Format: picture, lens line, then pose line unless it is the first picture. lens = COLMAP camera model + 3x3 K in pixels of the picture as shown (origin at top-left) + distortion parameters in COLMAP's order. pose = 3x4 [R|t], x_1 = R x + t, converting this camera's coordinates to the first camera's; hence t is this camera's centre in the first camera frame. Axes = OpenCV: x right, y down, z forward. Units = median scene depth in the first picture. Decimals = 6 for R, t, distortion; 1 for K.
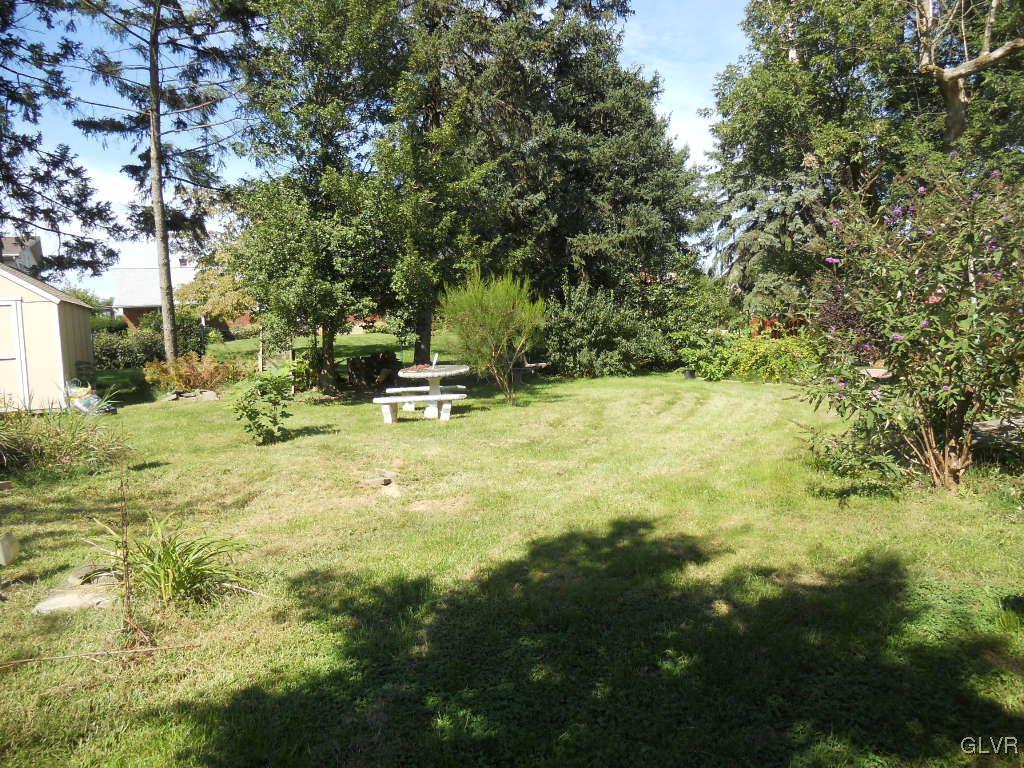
lens RADIAL K [[767.0, 0, 509.6], [0, 767.0, 374.3], [0, 0, 1]] dist [-0.070104, 0.026414]
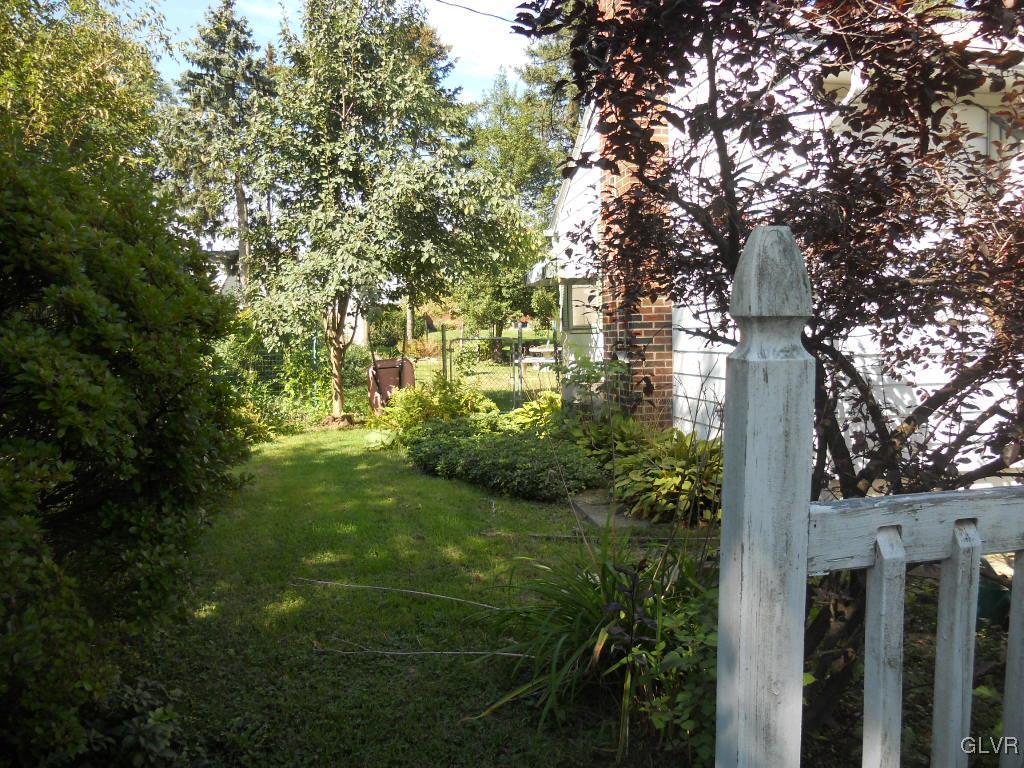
lens RADIAL K [[767.0, 0, 511.8], [0, 767.0, 385.9], [0, 0, 1]] dist [-0.070104, 0.026414]
pose [[0.975532, 0.050555, -0.213966, 0.025239], [-0.047859, 0.998696, 0.017764, 0.006253], [0.214585, -0.007089, 0.976680, -0.102001]]
